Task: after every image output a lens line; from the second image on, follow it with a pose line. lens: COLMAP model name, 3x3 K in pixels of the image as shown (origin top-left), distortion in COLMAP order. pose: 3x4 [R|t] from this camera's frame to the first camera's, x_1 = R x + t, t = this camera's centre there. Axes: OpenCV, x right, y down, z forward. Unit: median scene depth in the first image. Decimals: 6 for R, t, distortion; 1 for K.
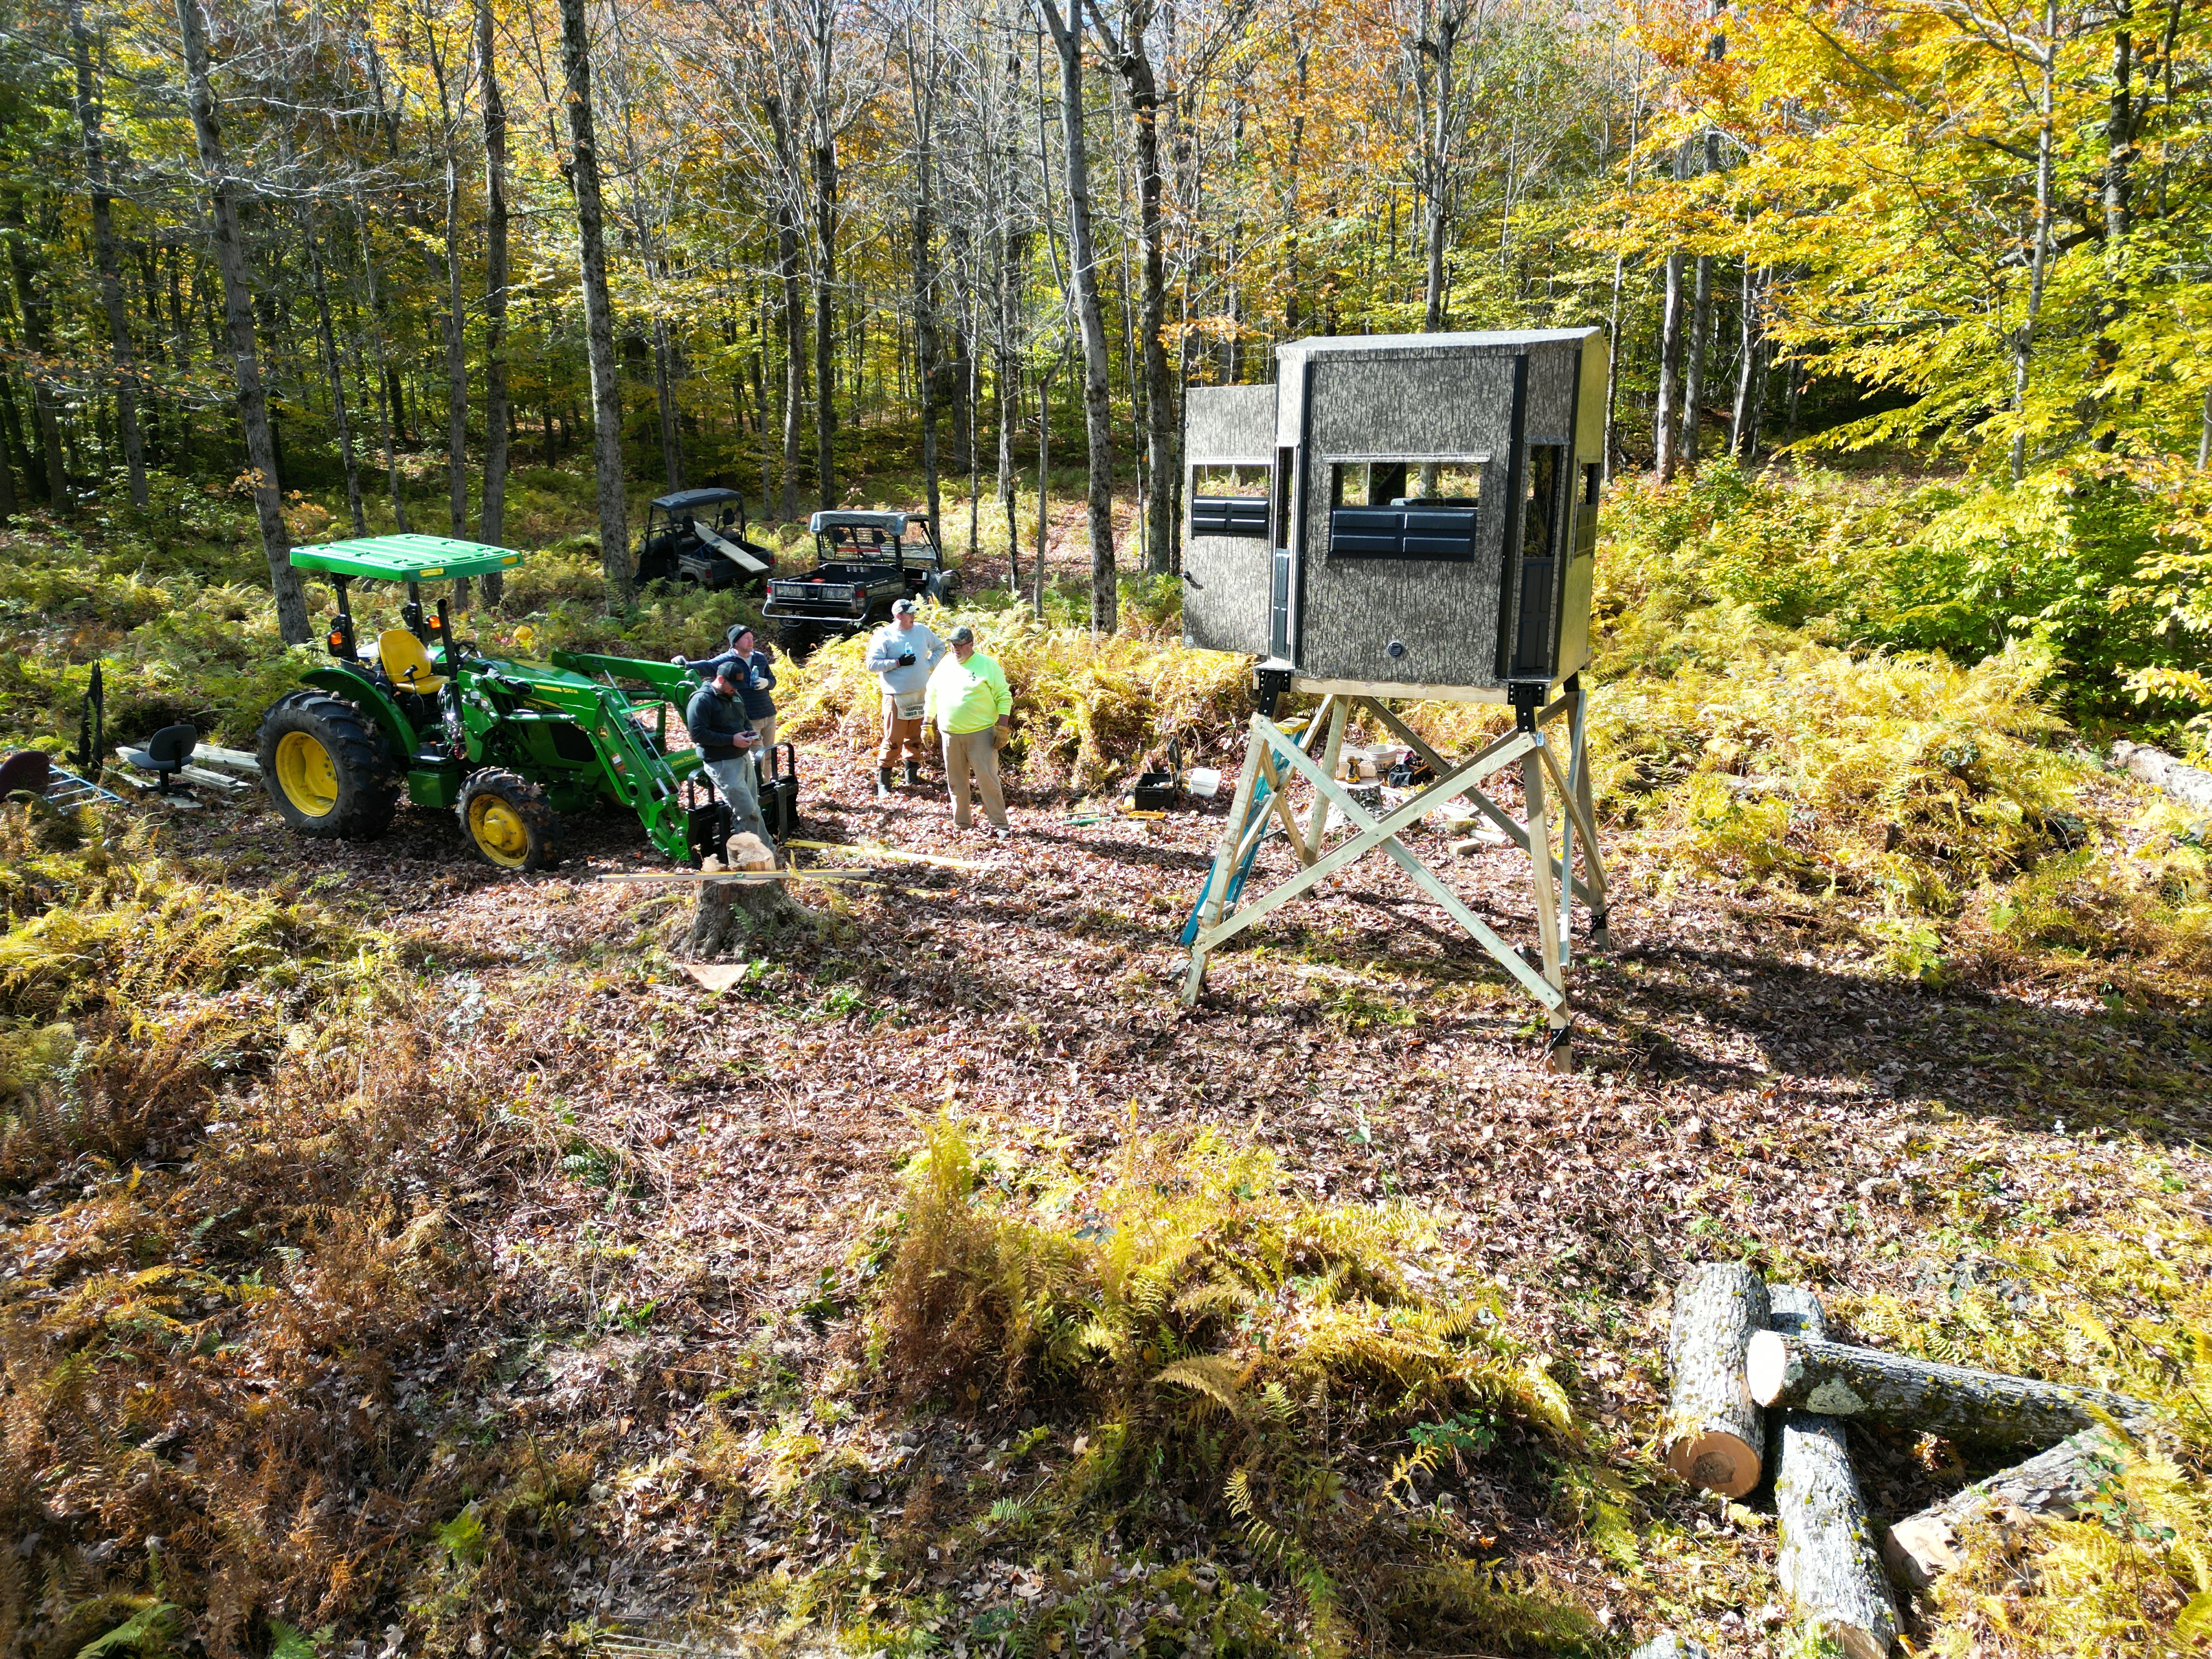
lens RADIAL K [[1516.0, 0, 1106.0], [0, 1516.0, 829.5], [0, 0, 1]] dist [0.080534, -0.067954]
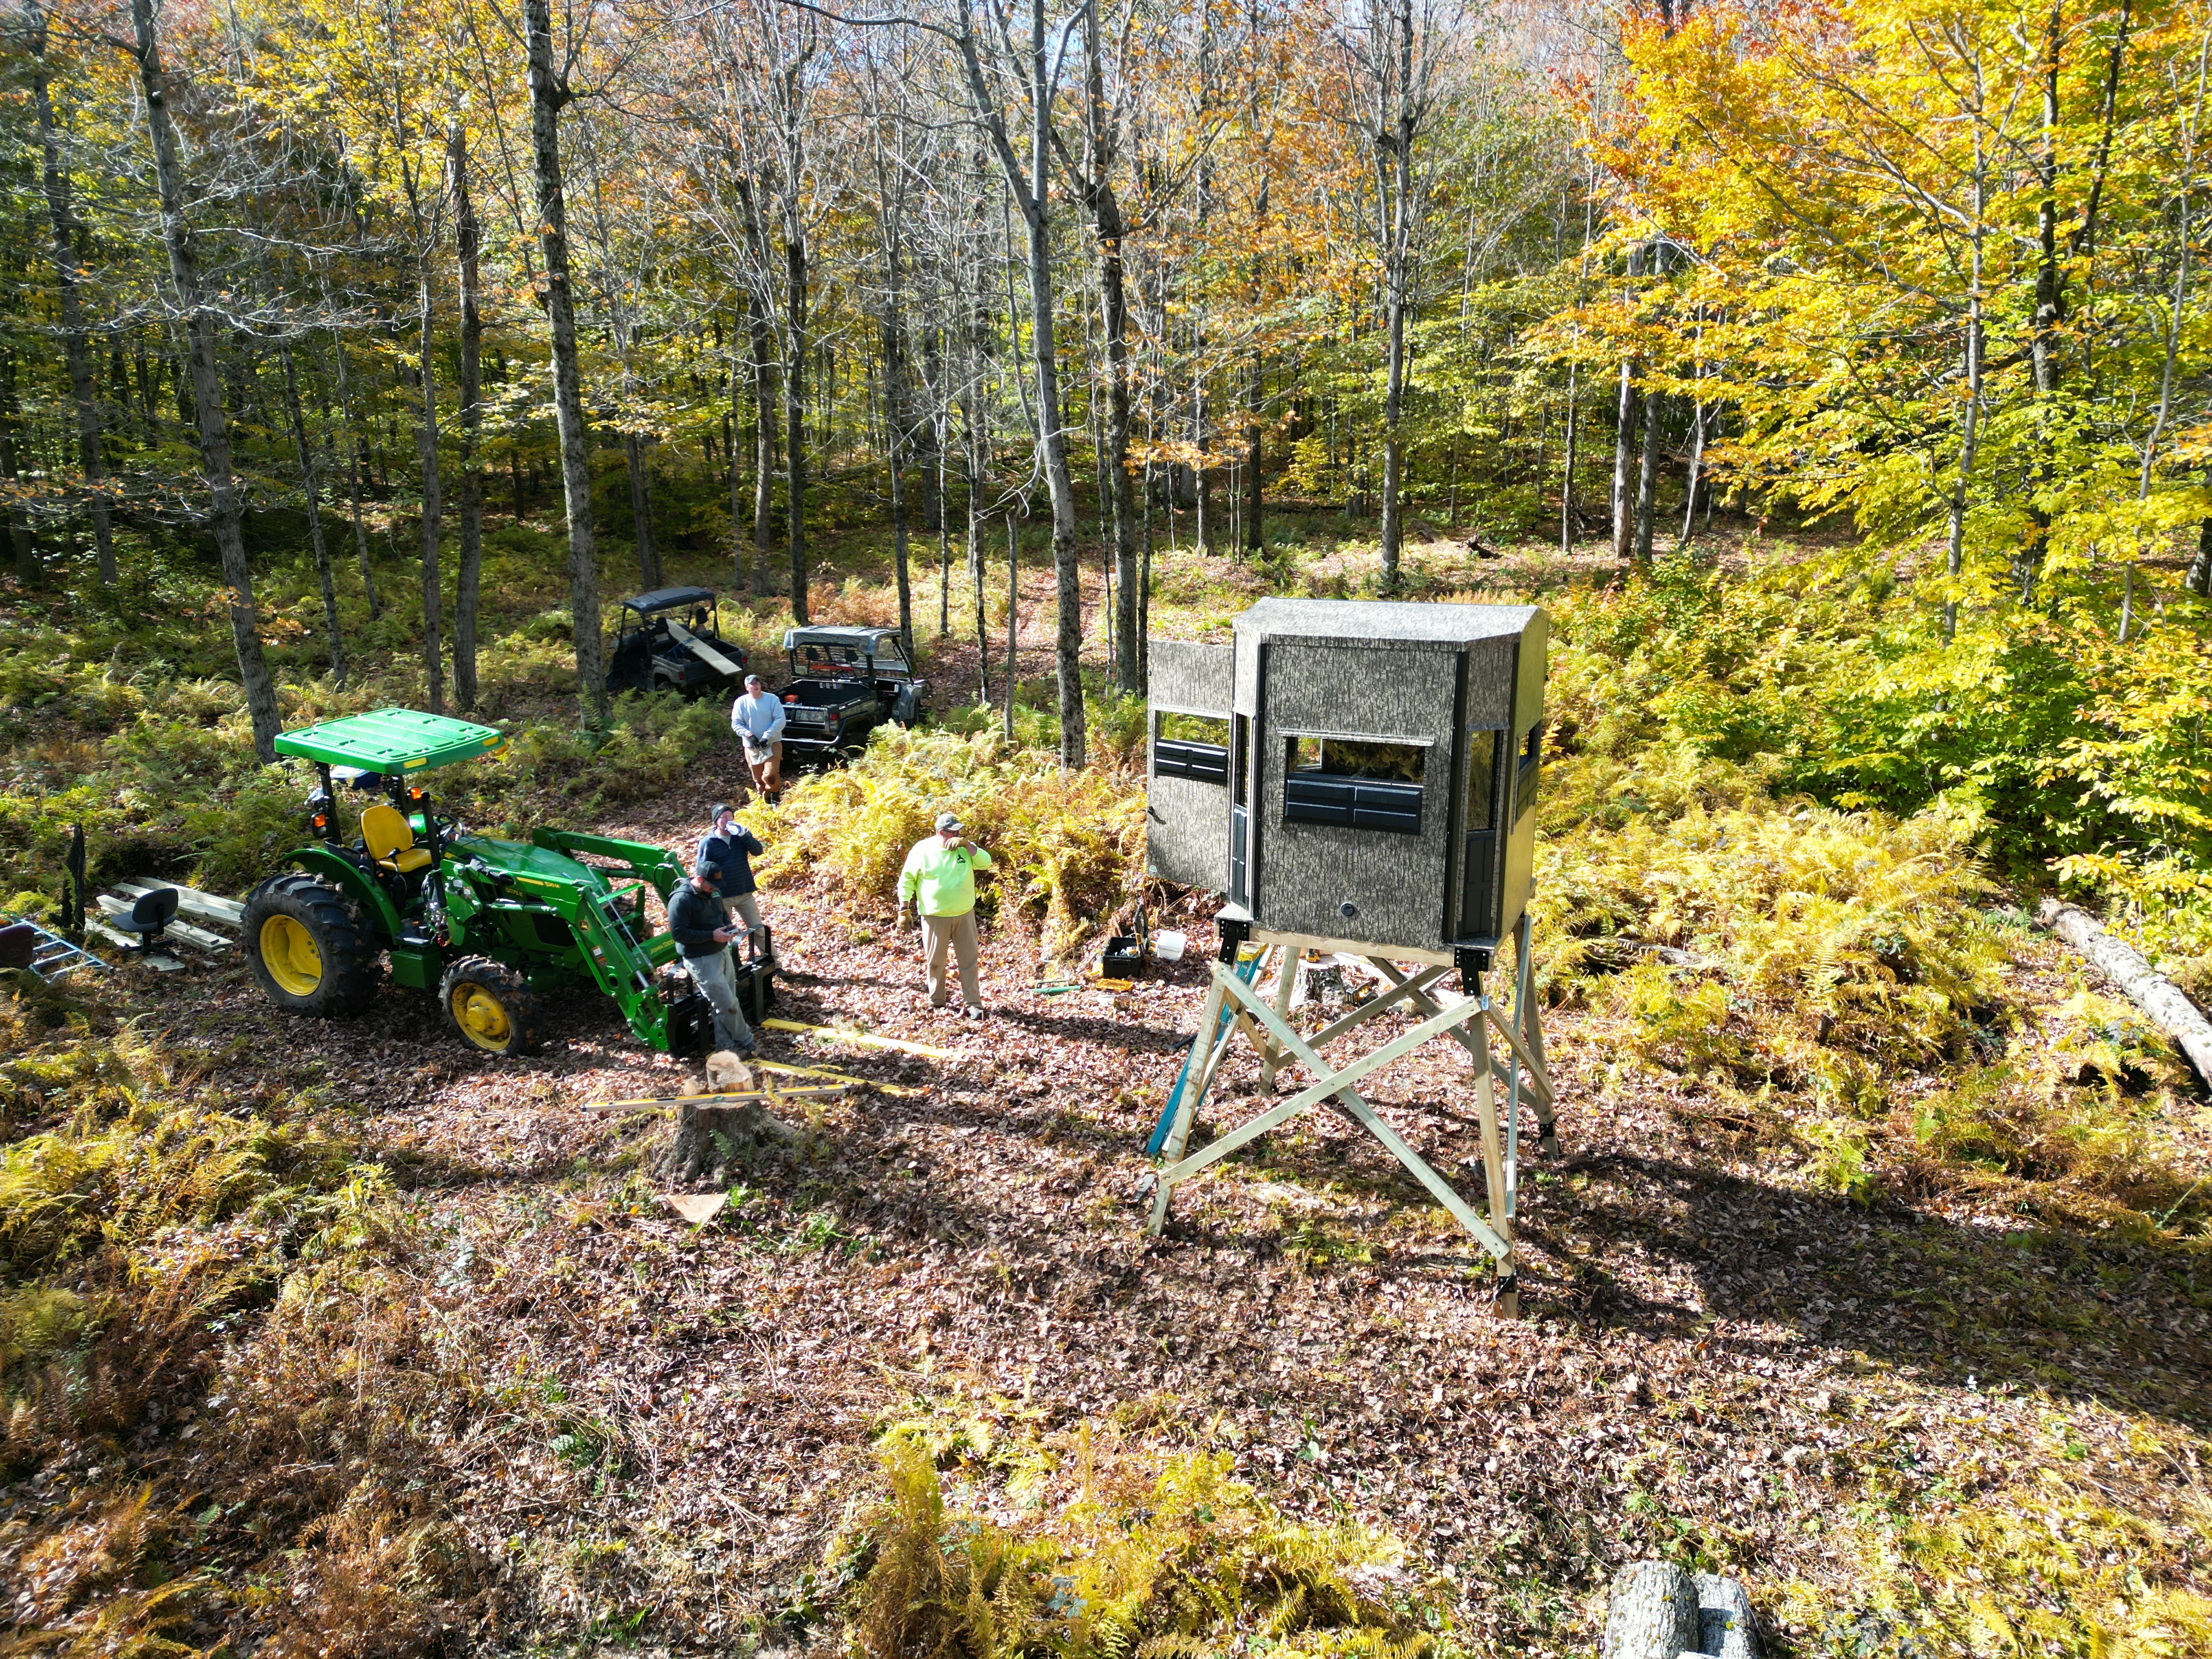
lens RADIAL K [[1520.0, 0, 1106.0], [0, 1520.0, 829.5], [0, 0, 1]] dist [0.064300, -0.042340]
pose [[0.999811, -0.005839, 0.018554, 0.003591], [0.005911, 0.999975, -0.003798, -0.154881], [-0.018531, 0.003907, 0.999821, -0.044240]]
